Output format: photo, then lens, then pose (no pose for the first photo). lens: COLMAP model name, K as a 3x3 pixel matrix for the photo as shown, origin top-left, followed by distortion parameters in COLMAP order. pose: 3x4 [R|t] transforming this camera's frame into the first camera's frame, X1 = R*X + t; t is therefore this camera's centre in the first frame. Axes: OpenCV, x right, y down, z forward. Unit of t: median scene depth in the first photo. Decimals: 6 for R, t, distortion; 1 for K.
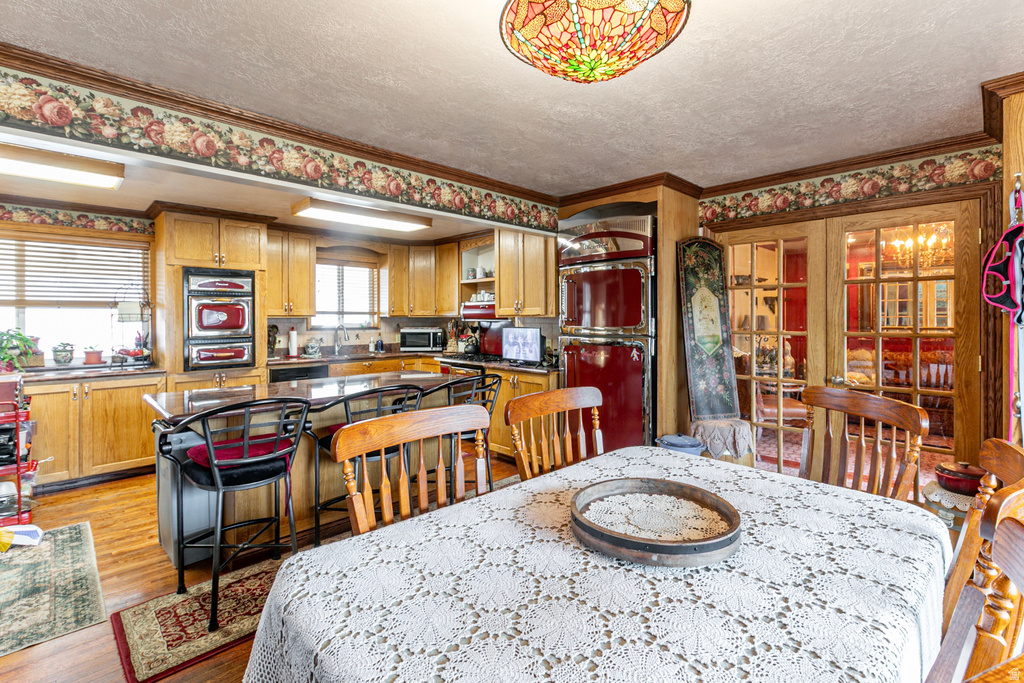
lens RADIAL K [[468.9, 0, 513.7], [0, 468.9, 318.3], [0, 0, 1]] dist [0.001519, -0.000866]
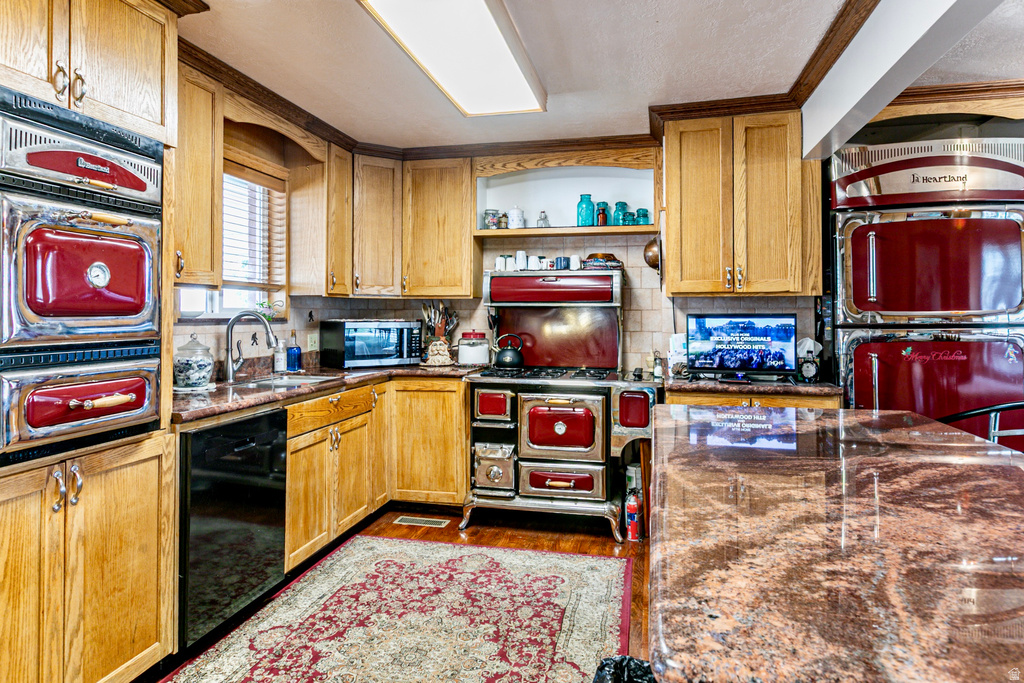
lens RADIAL K [[604.3, 0, 500.4], [0, 604.3, 310.3], [0, 0, 1]] dist [-0.020778, -0.000678]
pose [[0.848127, 0.007269, 0.529743, -0.583700], [-0.002977, 0.999955, -0.008954, 0.021690], [-0.529784, 0.006016, 0.848111, 0.520438]]
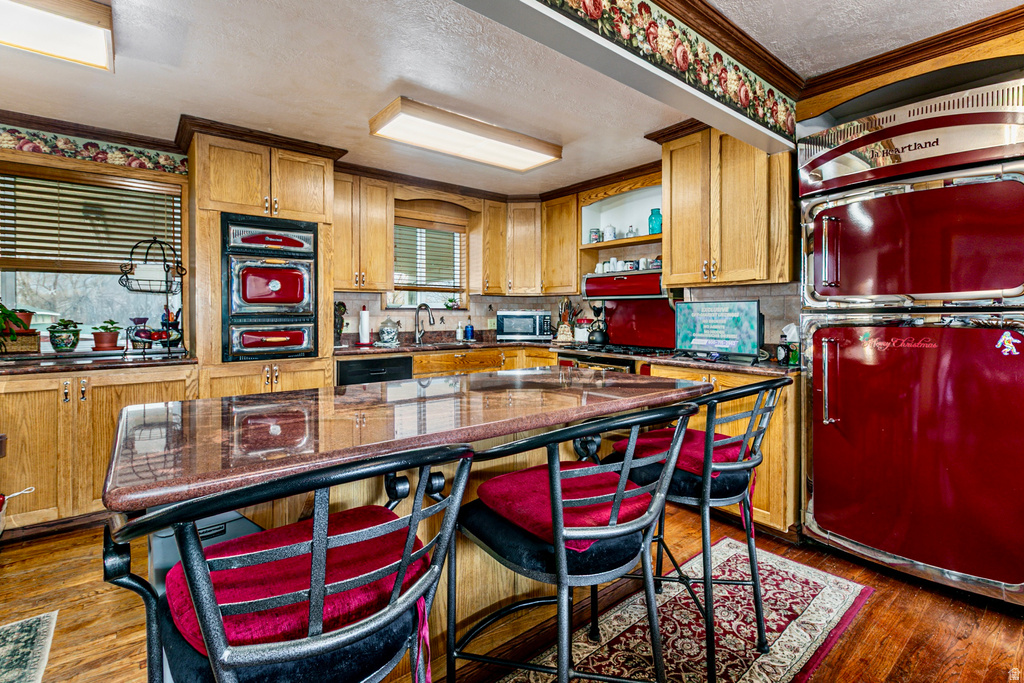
lens RADIAL K [[468.9, 0, 511.5], [0, 468.9, 316.2], [0, 0, 1]] dist [0.001519, -0.000866]
pose [[0.994950, 0.004730, -0.100260, -0.189386], [-0.004058, 0.999968, 0.006901, 0.035389], [0.100289, -0.006460, 0.994937, 0.323222]]
